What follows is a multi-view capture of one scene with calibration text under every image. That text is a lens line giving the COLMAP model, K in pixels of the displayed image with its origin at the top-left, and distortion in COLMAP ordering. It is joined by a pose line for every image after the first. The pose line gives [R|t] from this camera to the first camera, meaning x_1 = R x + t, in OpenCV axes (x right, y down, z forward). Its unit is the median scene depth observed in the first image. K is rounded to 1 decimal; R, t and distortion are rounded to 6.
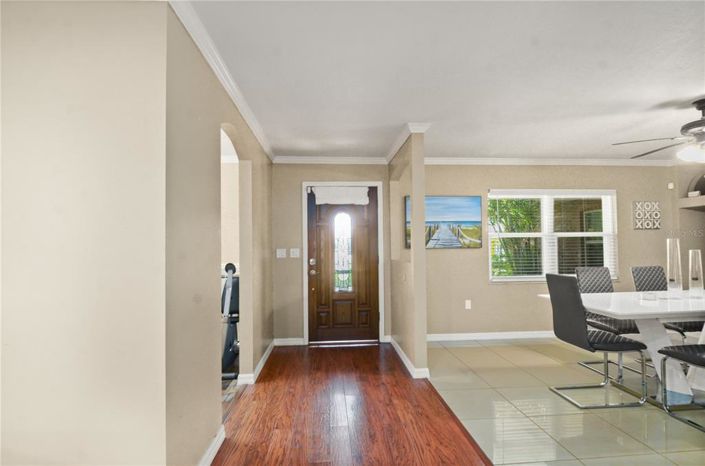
lens RADIAL K [[332.4, 0, 352.4], [0, 332.4, 245.2], [0, 0, 1]] dist [-0.000360, -0.000190]
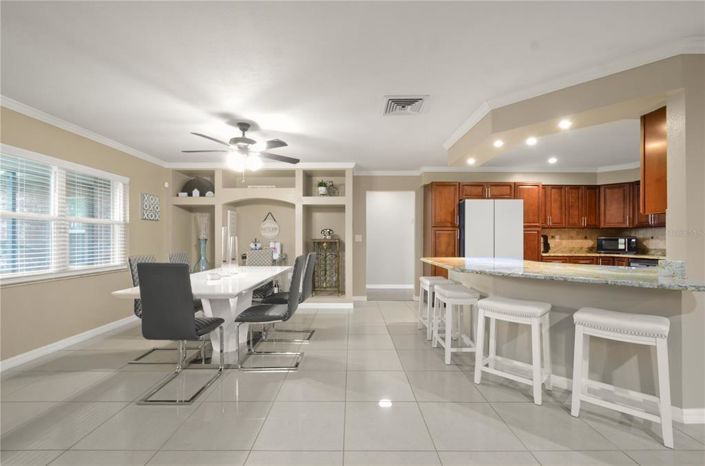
lens RADIAL K [[309.7, 0, 352.5], [0, 309.7, 239.7], [0, 0, 1]] dist [-0.000095, 0.000077]
pose [[0.083689, 0.008488, 0.996456, -0.078702], [-0.009643, 0.999924, -0.007708, 0.018370], [-0.996445, -0.008964, 0.083764, 0.262691]]
